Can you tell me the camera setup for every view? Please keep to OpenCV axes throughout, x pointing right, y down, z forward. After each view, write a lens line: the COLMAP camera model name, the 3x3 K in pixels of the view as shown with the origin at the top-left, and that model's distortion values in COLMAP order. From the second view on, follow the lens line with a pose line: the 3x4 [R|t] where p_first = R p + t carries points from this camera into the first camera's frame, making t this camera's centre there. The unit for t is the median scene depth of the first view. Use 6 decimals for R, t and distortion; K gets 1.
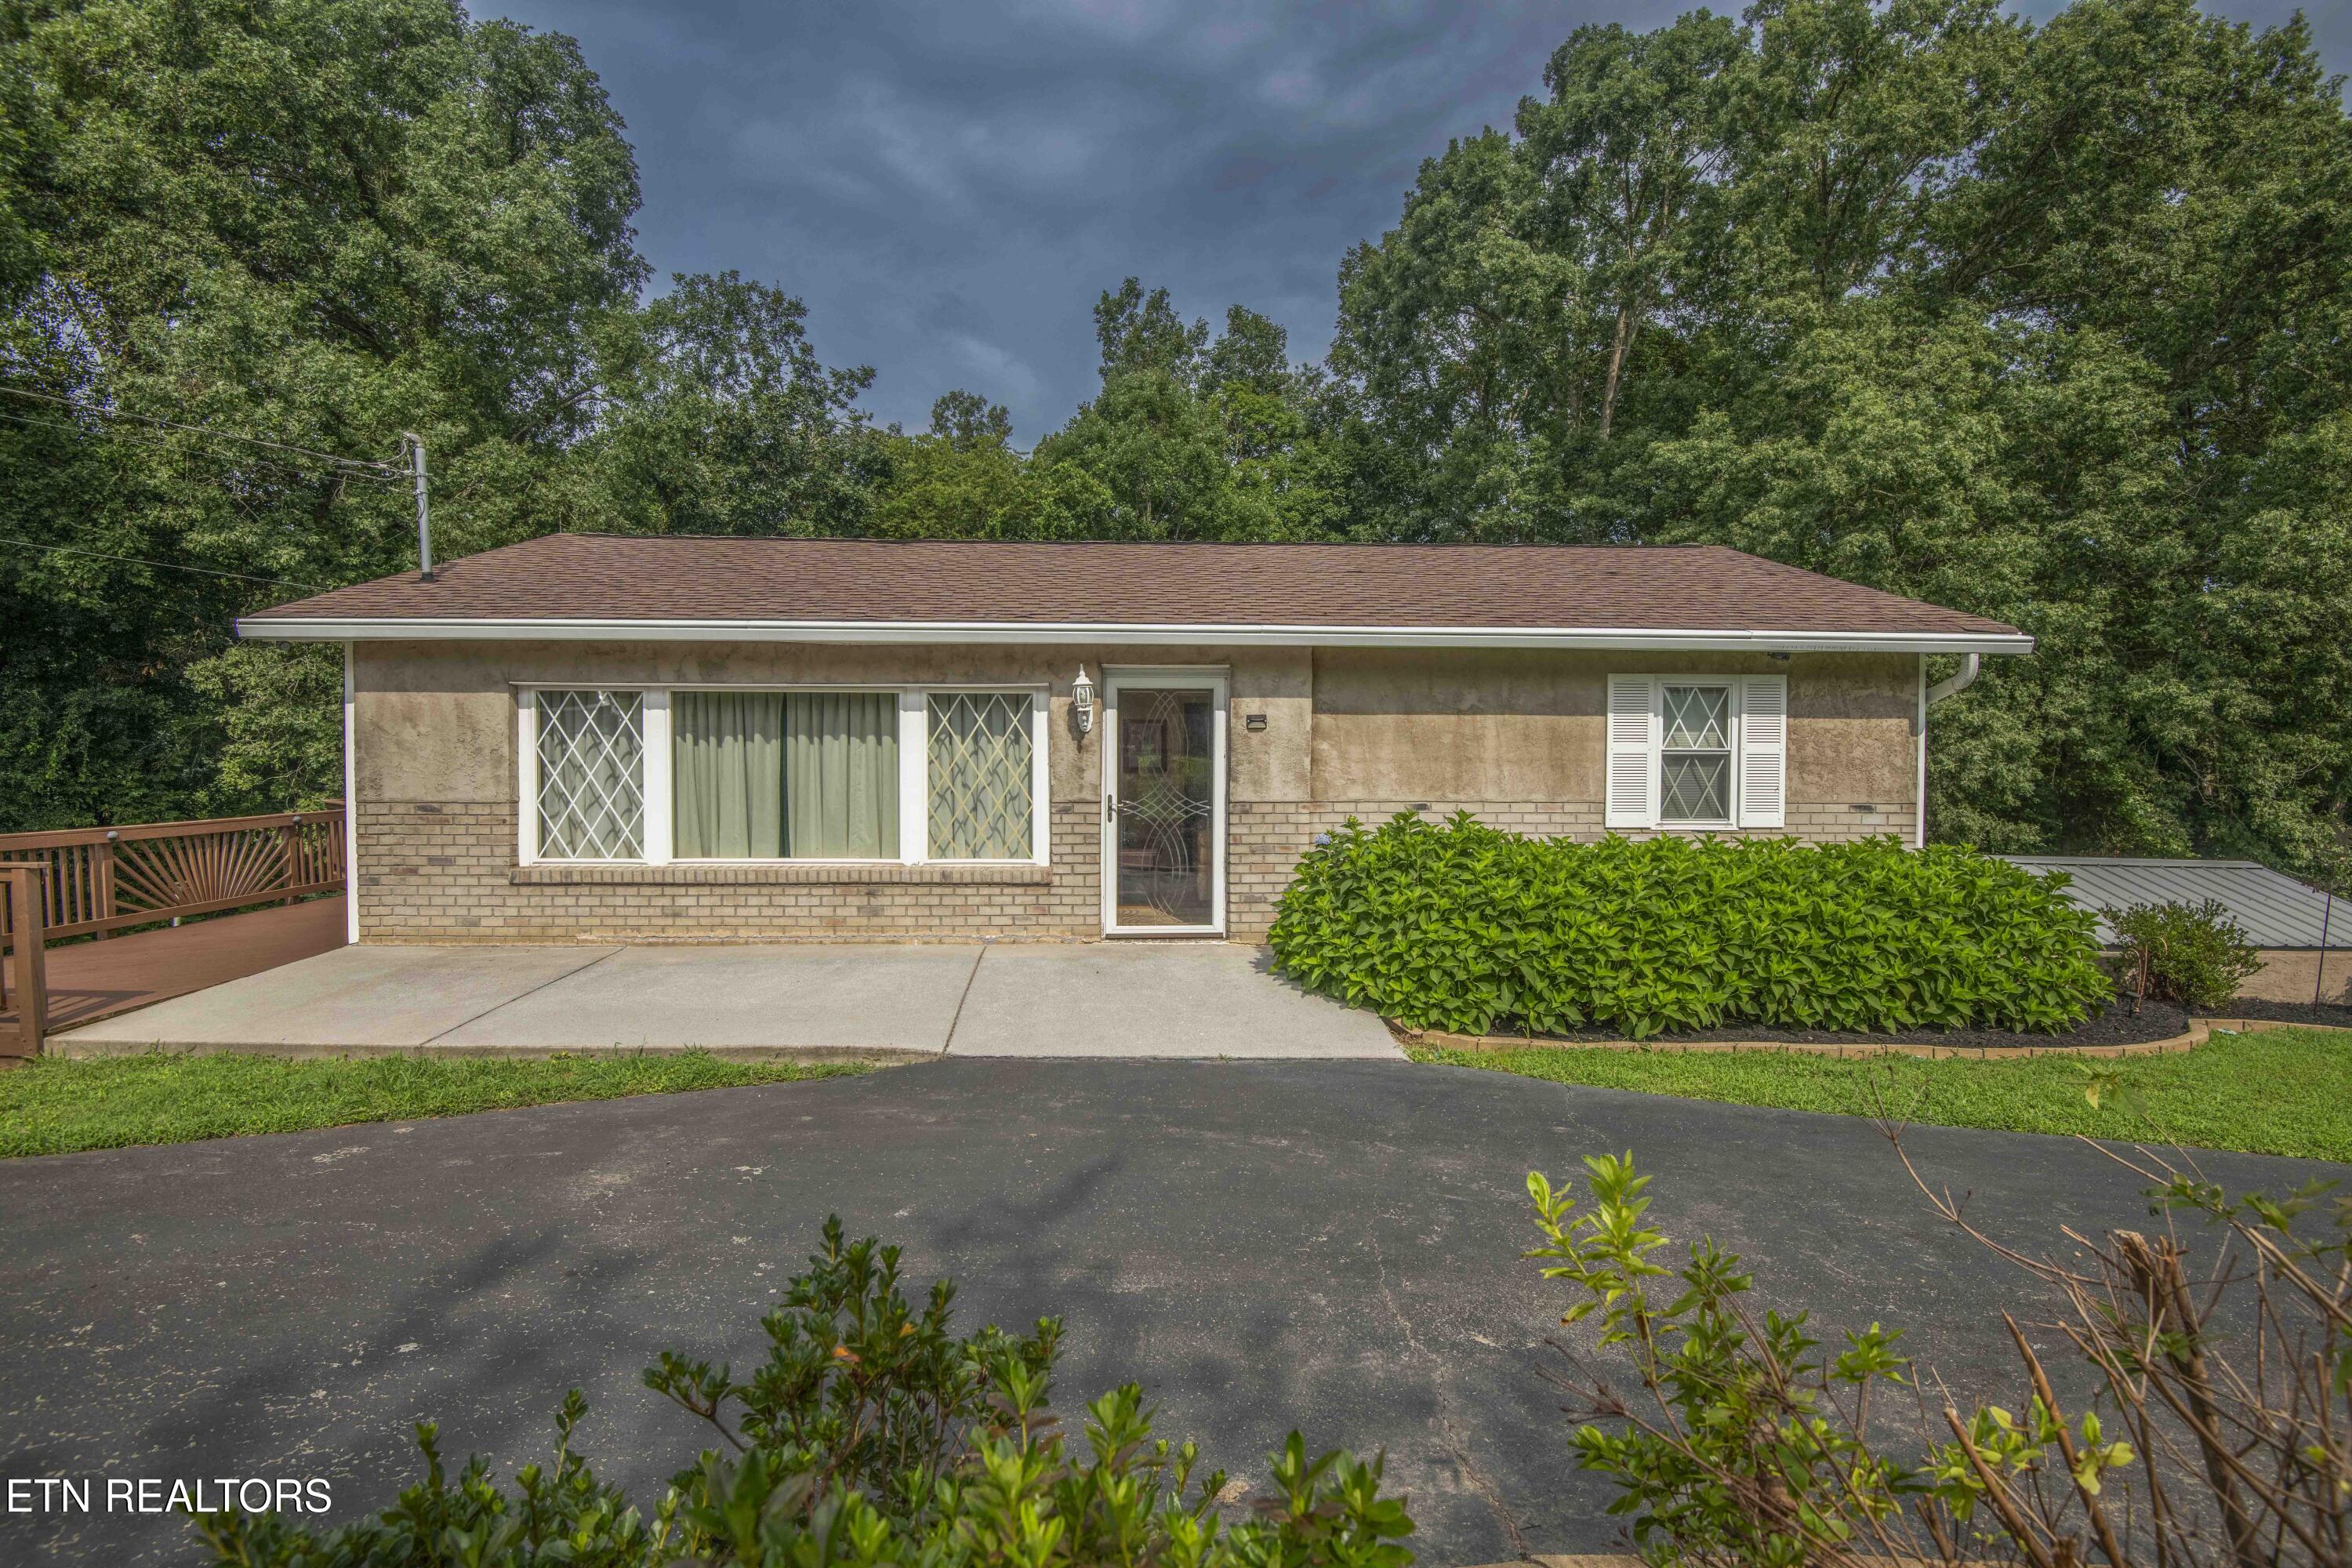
lens RADIAL K [[1086.6, 0, 1182.7], [0, 1086.6, 782.6], [0, 0, 1]] dist [-0.008198, -0.024989]
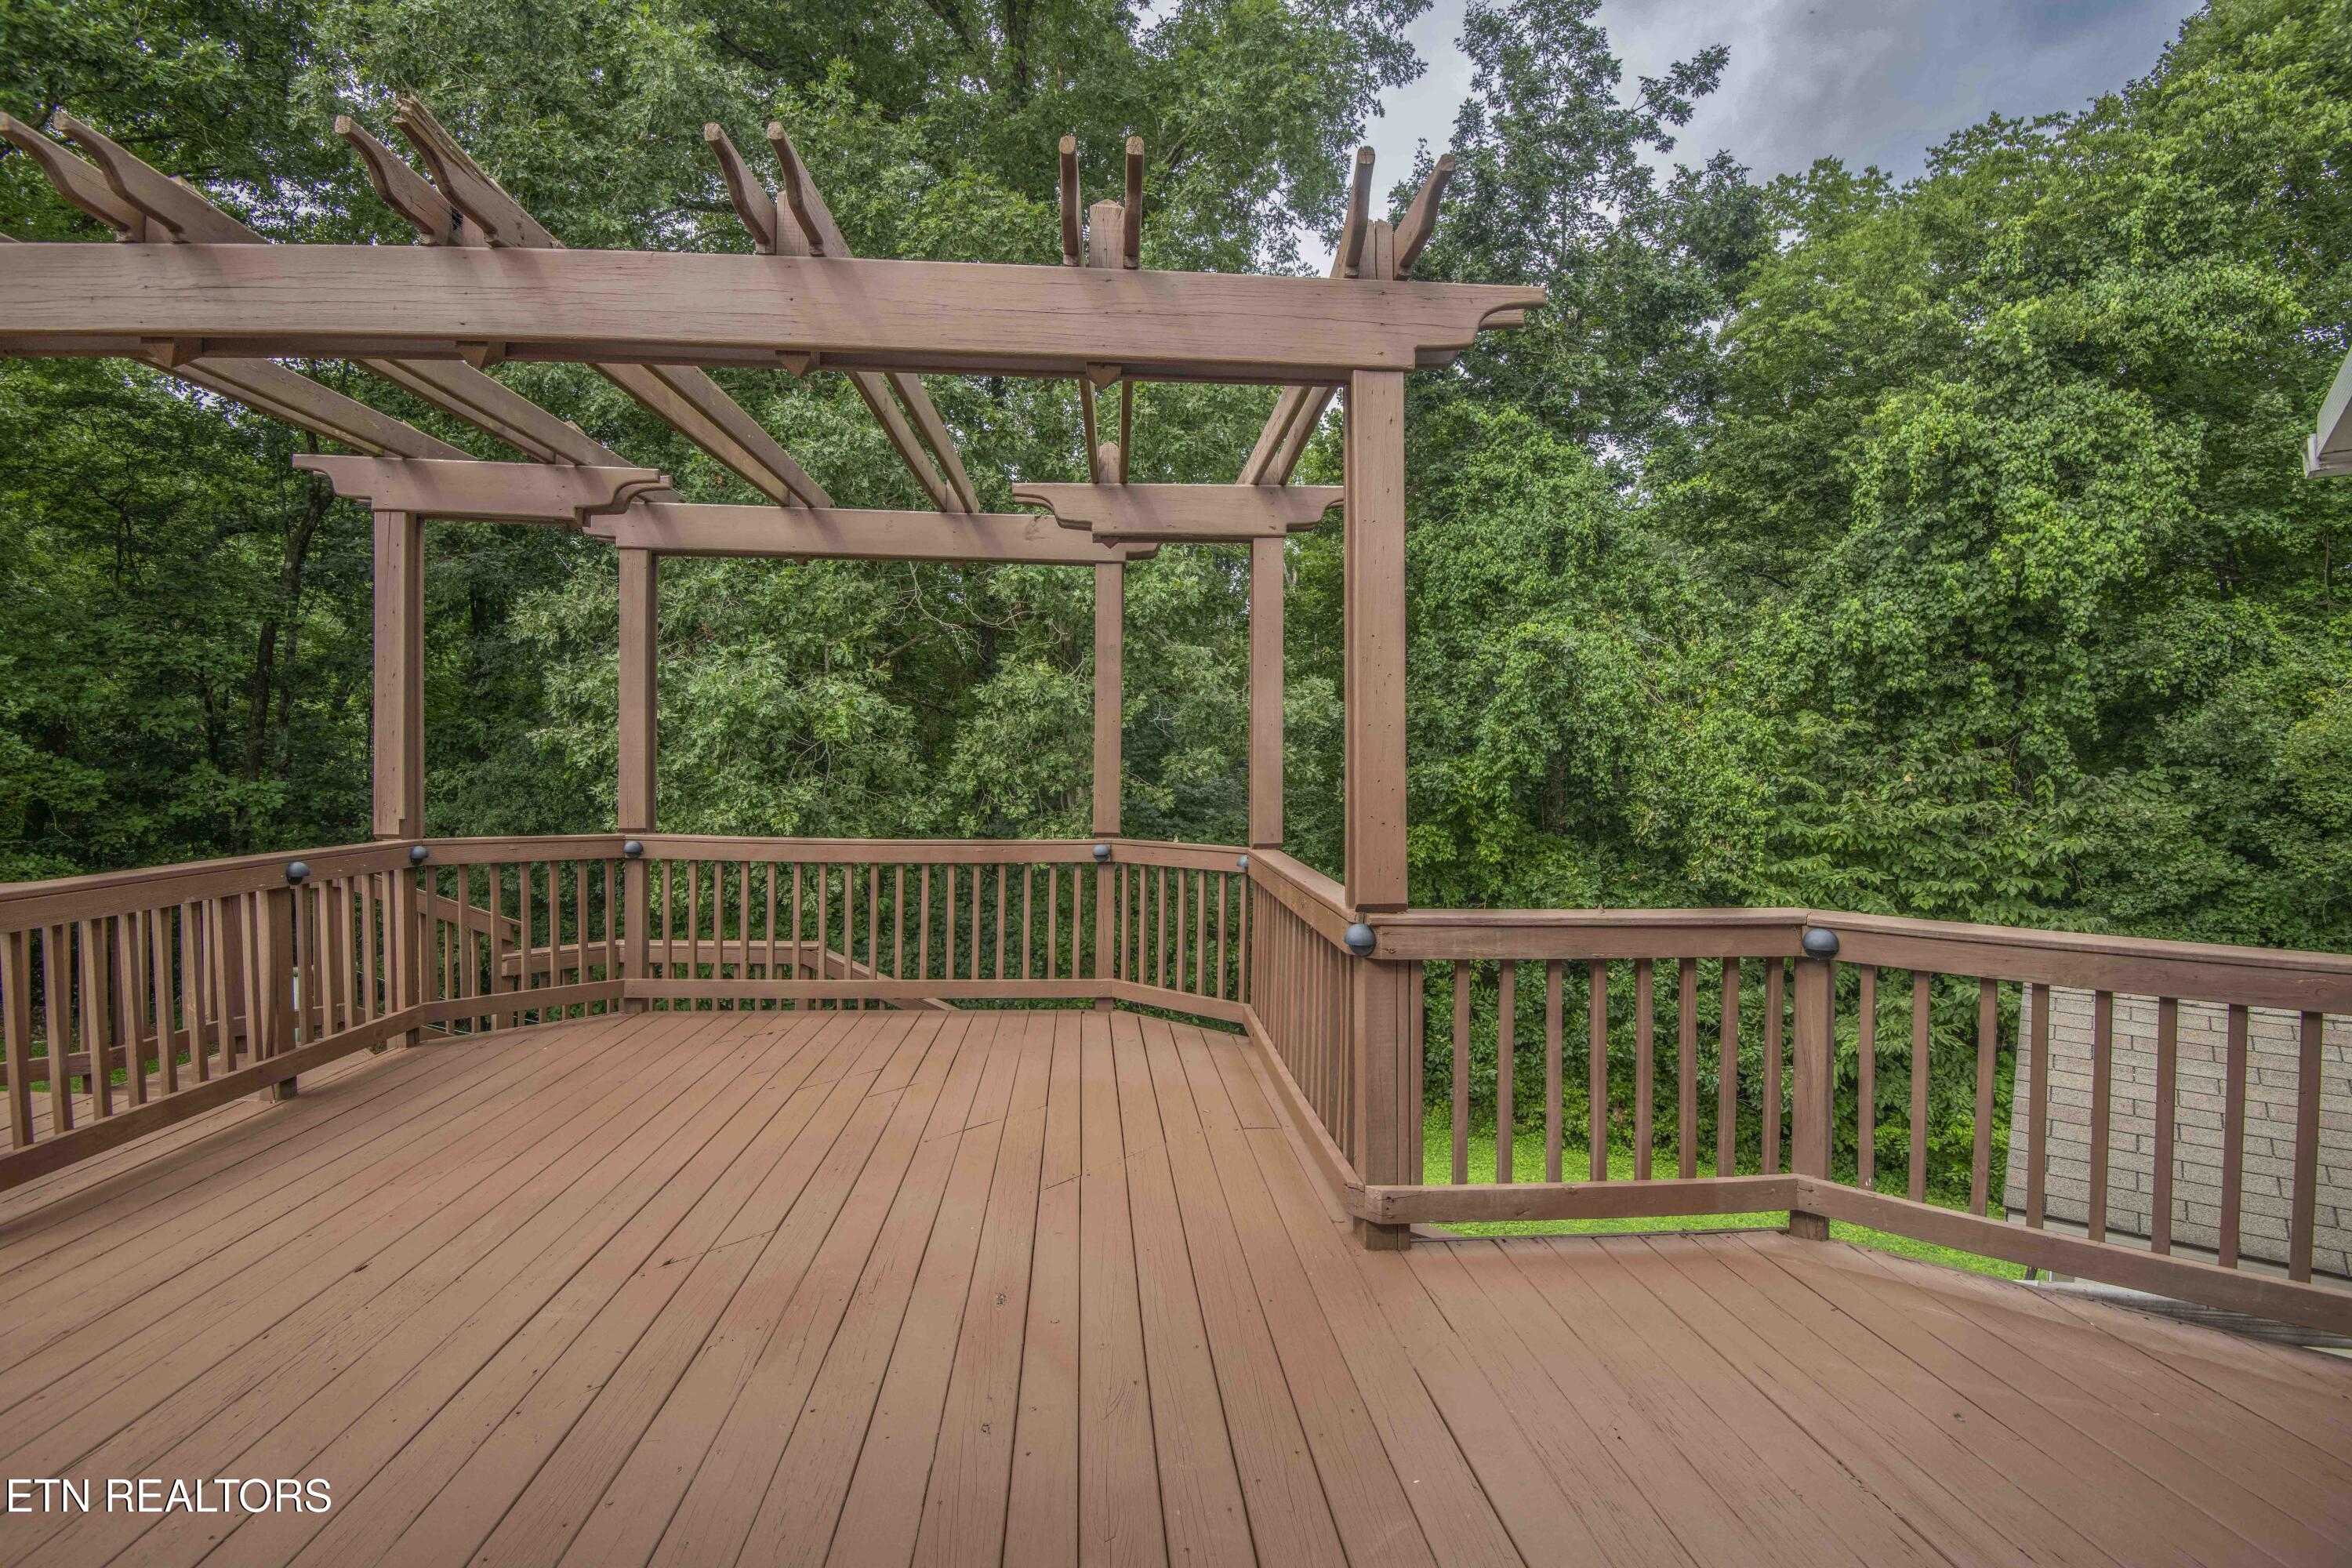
lens RADIAL K [[1086.6, 0, 1182.7], [0, 1086.6, 782.6], [0, 0, 1]] dist [-0.008198, -0.024989]
pose [[0.736459, 0.019510, -0.676201, -0.525775], [-0.037701, 0.999214, -0.012231, -0.024993], [0.675431, 0.034502, 0.736615, 1.963203]]
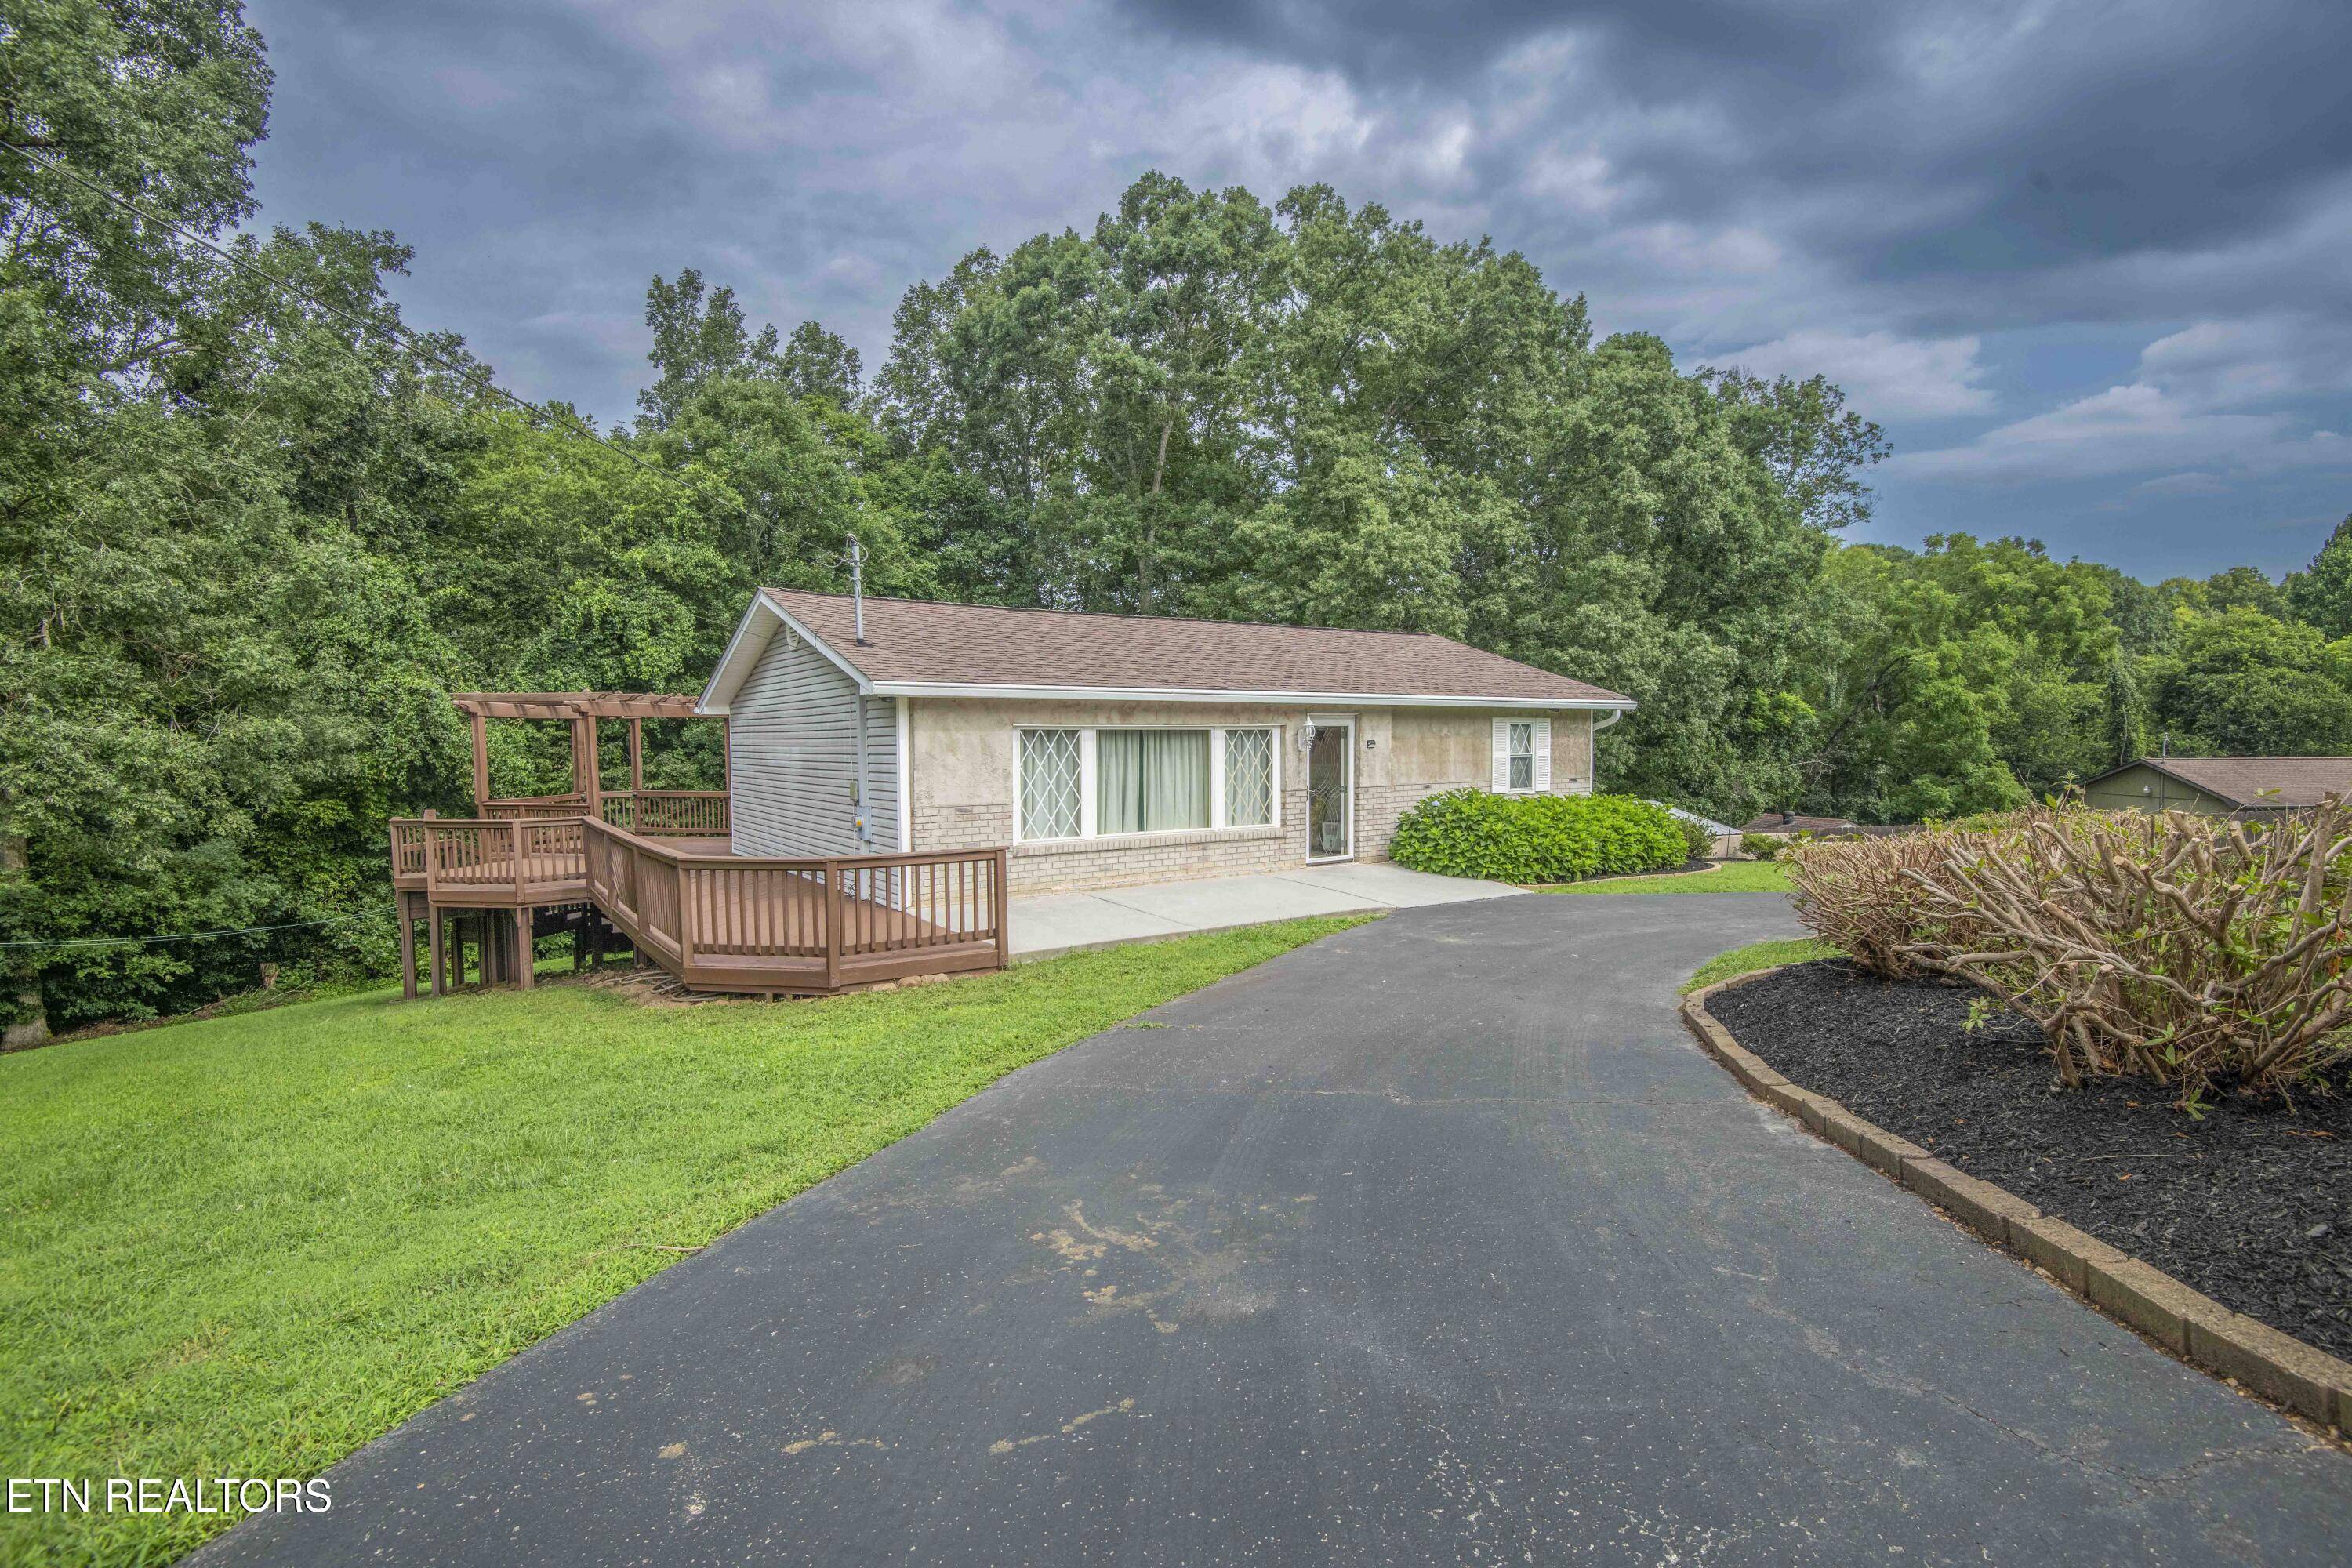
lens RADIAL K [[1084.5, 0, 1180.5], [0, 1084.5, 783.7], [0, 0, 1]] dist [0.003053, -0.037090]
pose [[0.845117, -0.032238, 0.533608, -1.168340], [0.025806, 0.999477, 0.019513, -0.031126], [-0.533958, -0.002720, 0.845507, -0.388870]]
